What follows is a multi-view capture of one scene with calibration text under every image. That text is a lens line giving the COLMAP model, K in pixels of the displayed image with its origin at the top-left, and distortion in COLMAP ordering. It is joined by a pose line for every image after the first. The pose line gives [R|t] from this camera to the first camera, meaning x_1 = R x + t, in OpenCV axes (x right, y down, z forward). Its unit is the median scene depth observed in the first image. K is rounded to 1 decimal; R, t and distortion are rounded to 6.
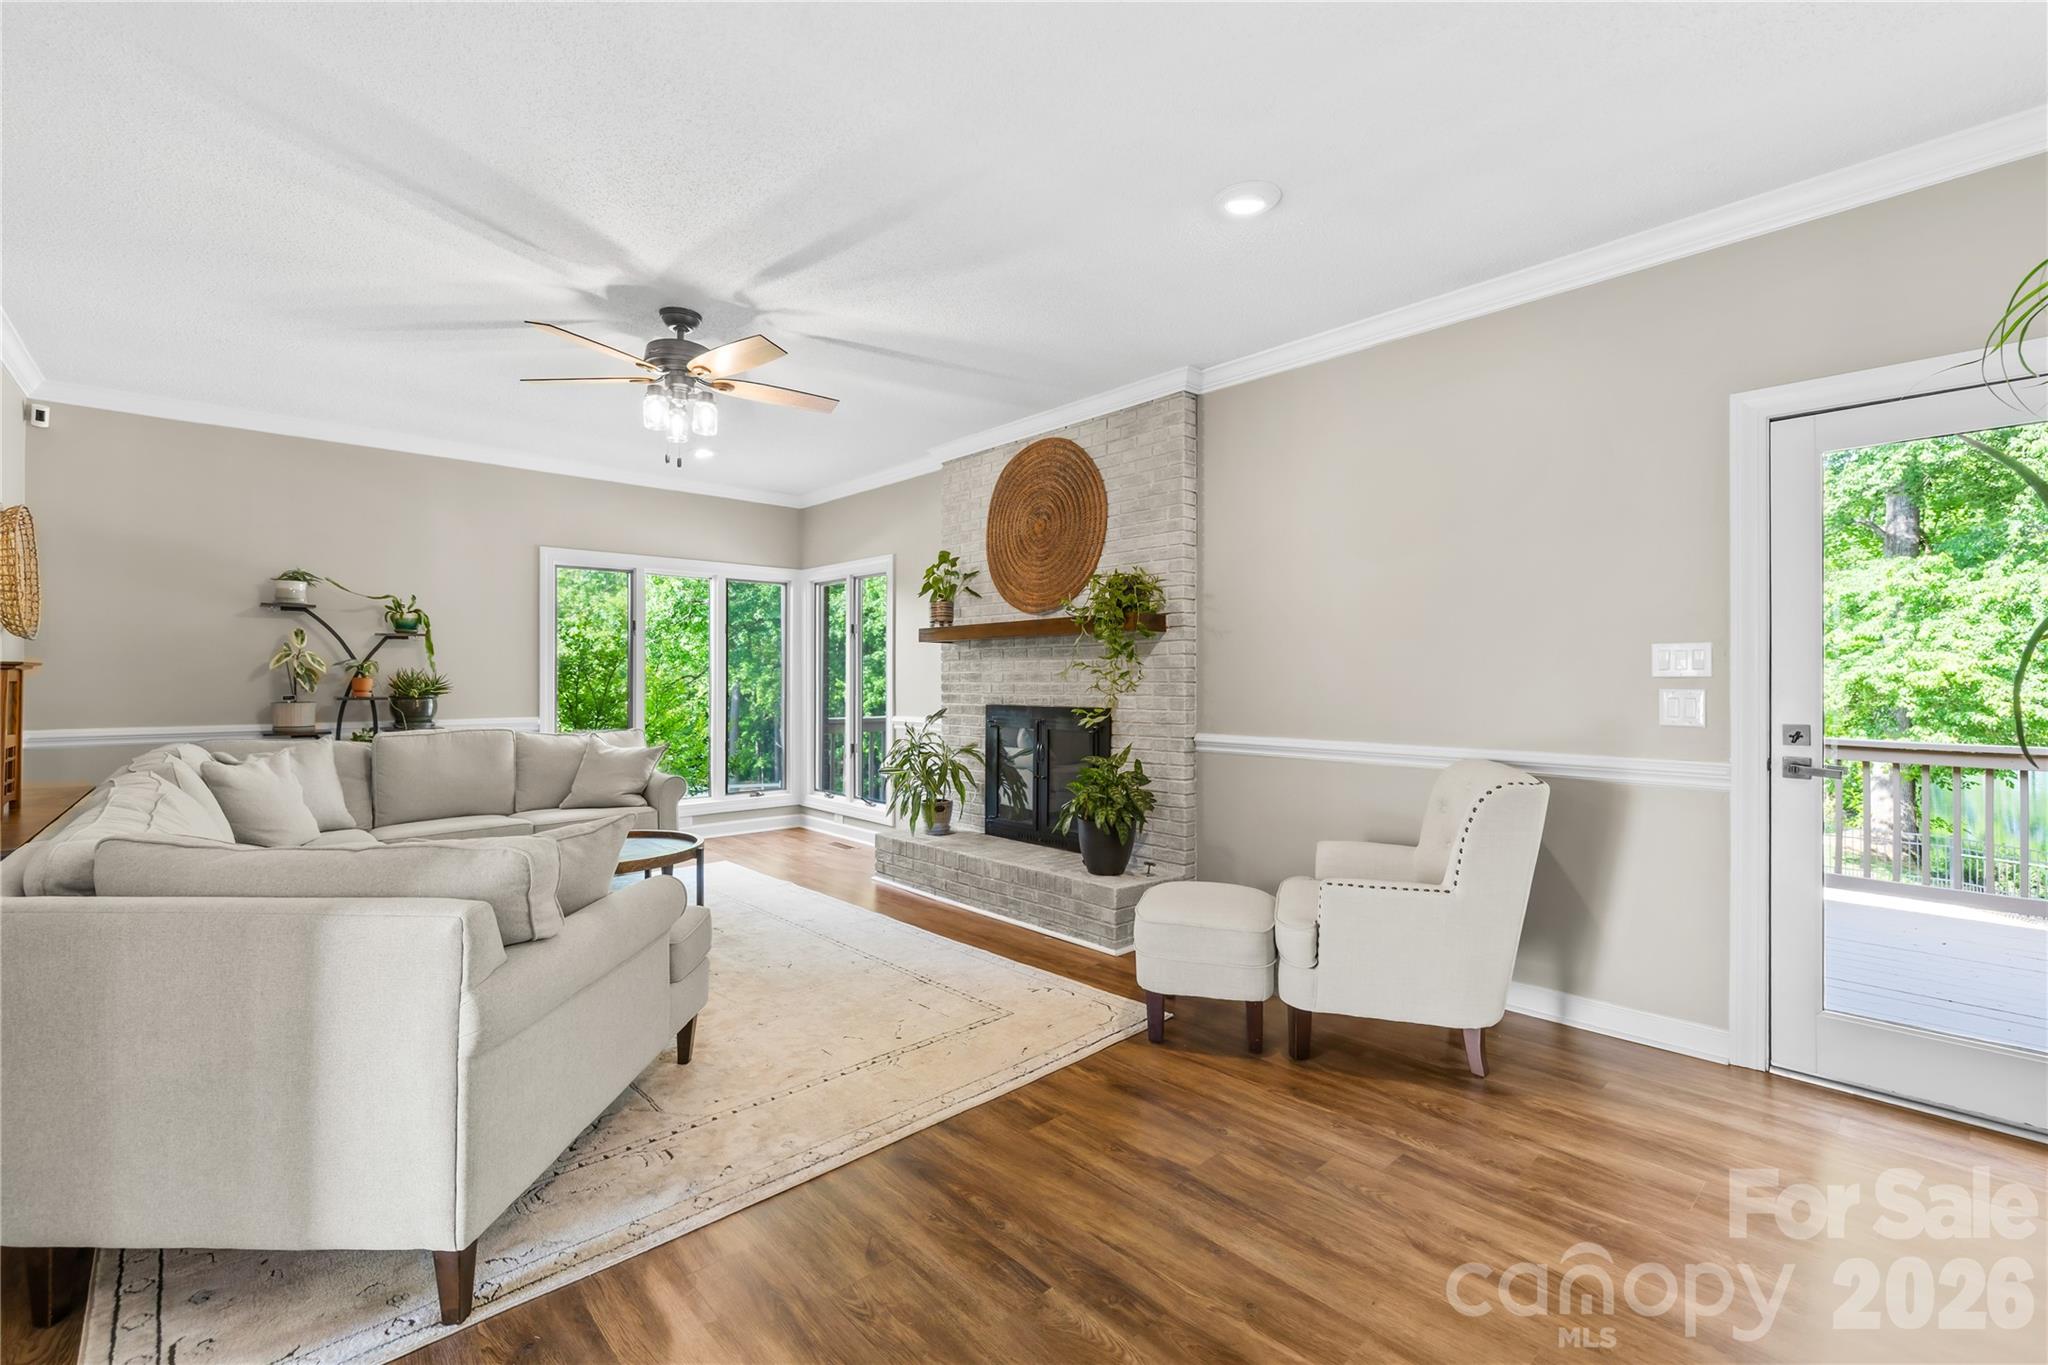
lens RADIAL K [[885.7, 0, 1022.1], [0, 885.7, 676.7], [0, 0, 1]] dist [0.003292, -0.000150]
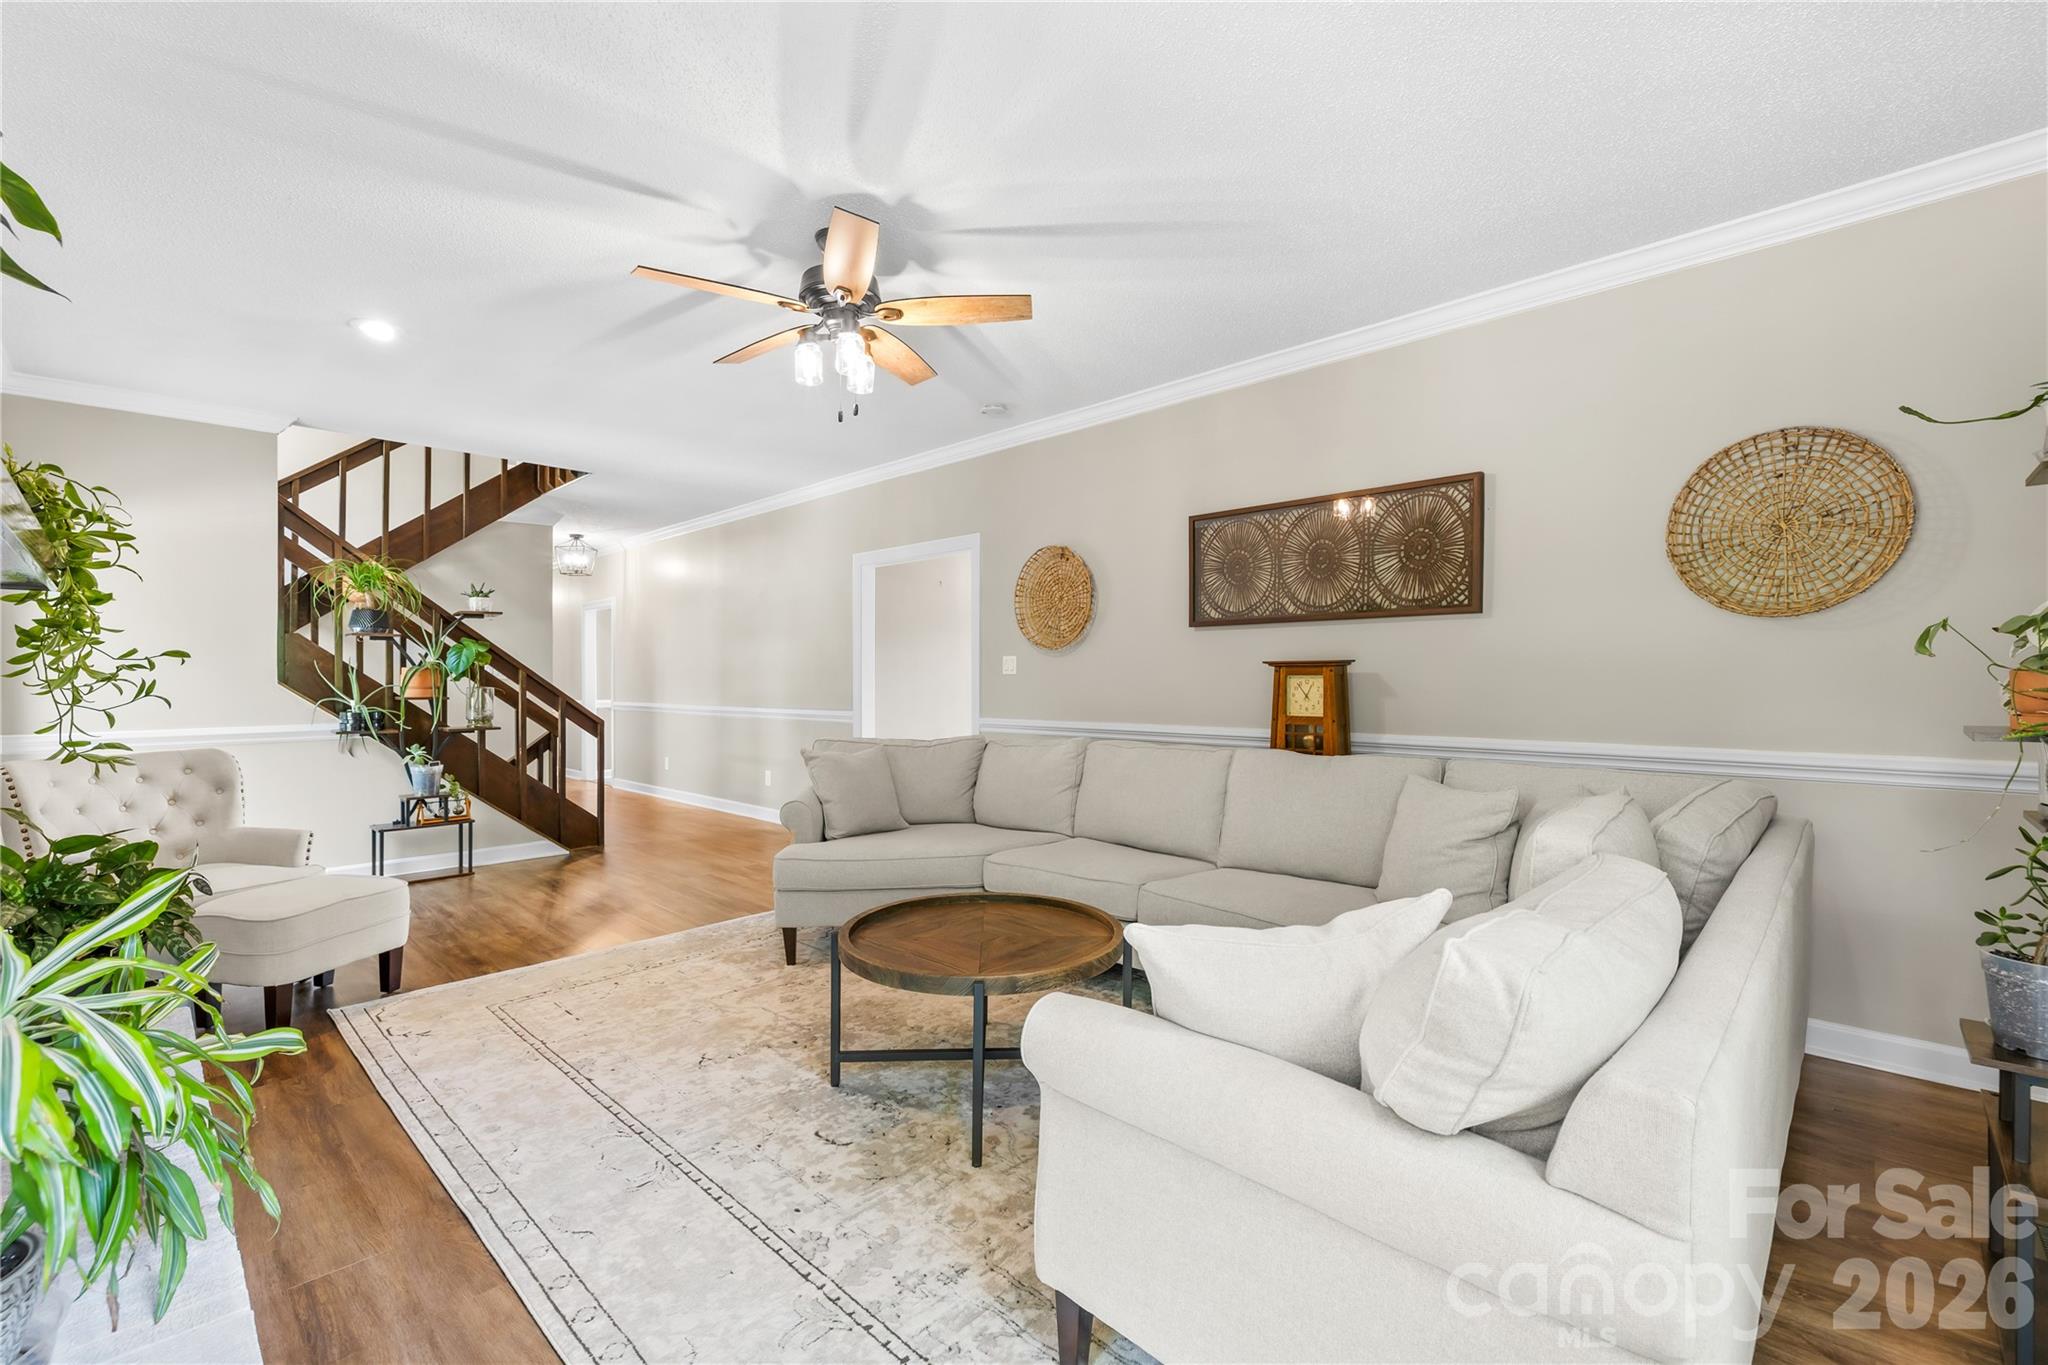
lens RADIAL K [[859.7, 0, 1007.0], [0, 859.7, 675.8], [0, 0, 1]] dist [0.004137, -0.000121]
pose [[-0.998646, 0.001113, -0.052018, -0.384210], [0.000993, 0.999997, 0.002318, 0.001813], [0.052021, 0.002264, -0.998643, 1.399860]]
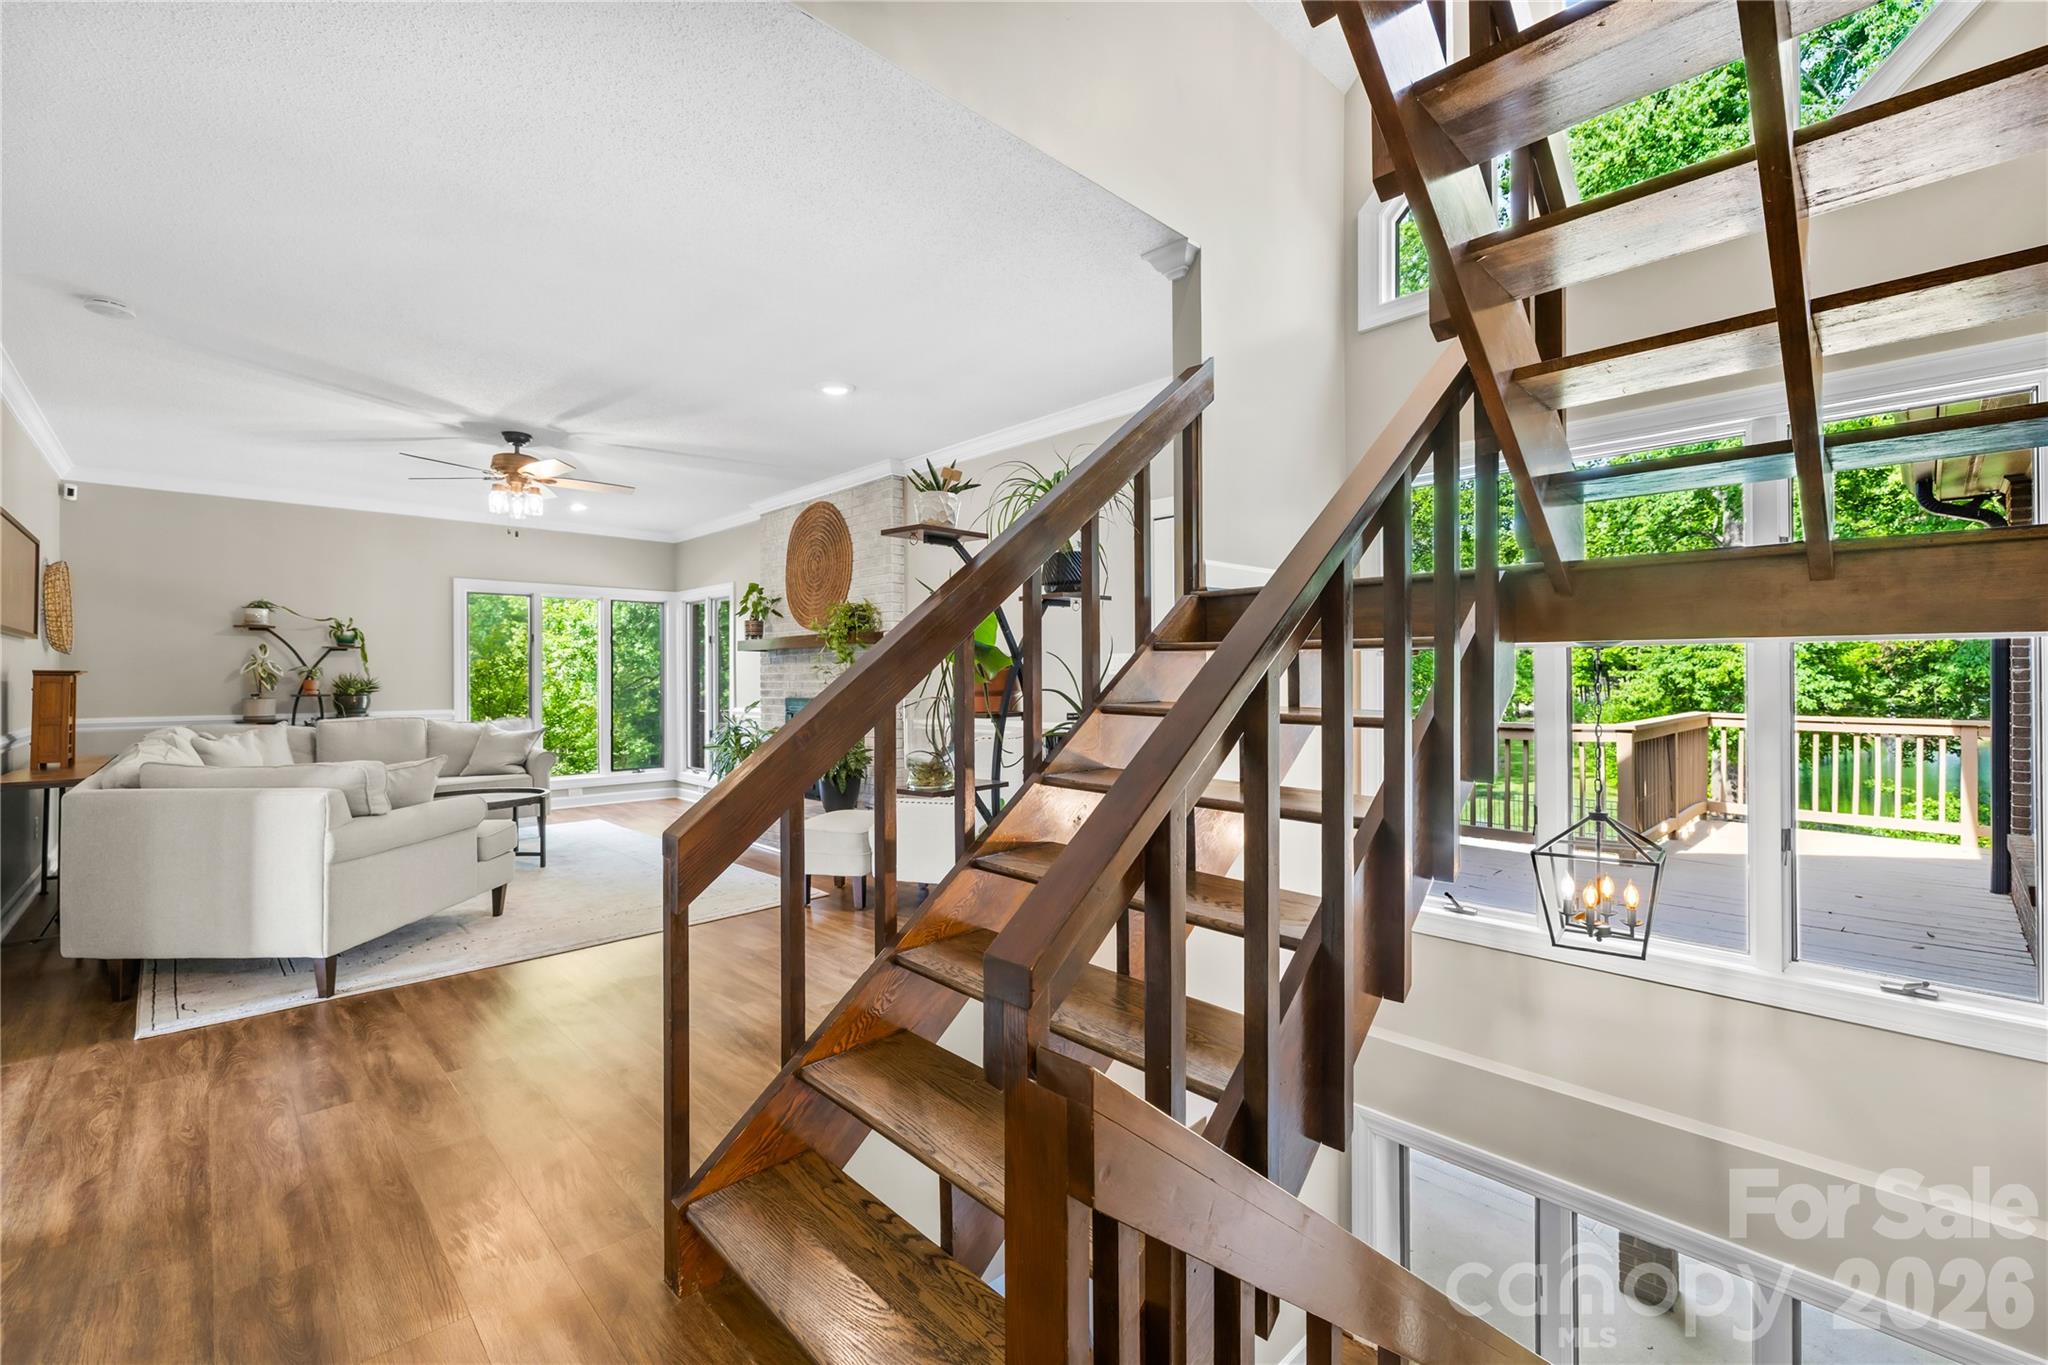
lens RADIAL K [[859.7, 0, 1007.0], [0, 859.7, 675.8], [0, 0, 1]] dist [0.004137, -0.000121]
pose [[0.999845, -0.005164, 0.016816, 0.316795], [0.005181, 0.999986, -0.000974, 0.001841], [-0.016811, 0.001061, 0.999858, -0.354553]]
